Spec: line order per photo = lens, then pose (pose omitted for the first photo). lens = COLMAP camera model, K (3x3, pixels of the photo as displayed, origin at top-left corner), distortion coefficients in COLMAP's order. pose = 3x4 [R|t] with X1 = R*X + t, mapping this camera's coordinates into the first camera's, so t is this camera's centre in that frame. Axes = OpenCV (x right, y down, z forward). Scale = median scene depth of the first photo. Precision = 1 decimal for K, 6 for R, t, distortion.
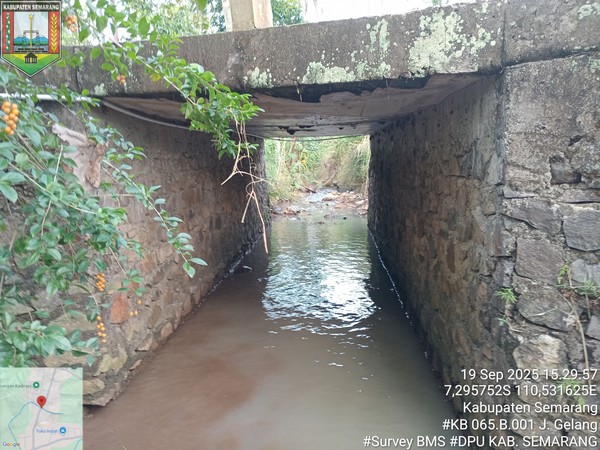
lens RADIAL K [[469.4, 0, 300.0], [0, 469.4, 225.0], [0, 0, 1]] dist [0.005621, 0.000722]
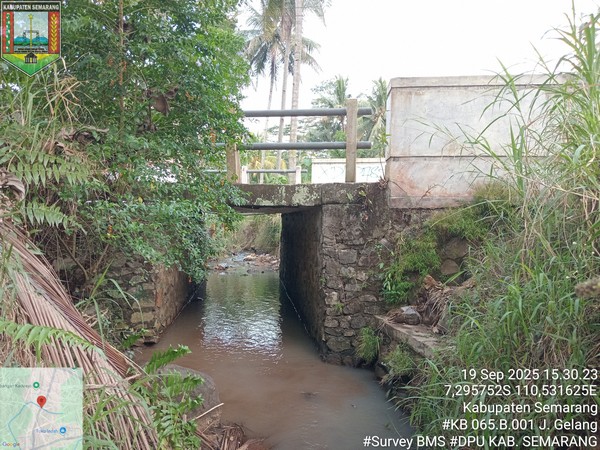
lens RADIAL K [[469.4, 0, 300.0], [0, 469.4, 225.0], [0, 0, 1]] dist [0.005621, 0.000722]
pose [[0.983274, 0.030248, 0.179604, -0.199644], [-0.004866, 0.990124, -0.140110, 0.175647], [-0.182069, 0.136892, 0.973710, -1.526284]]
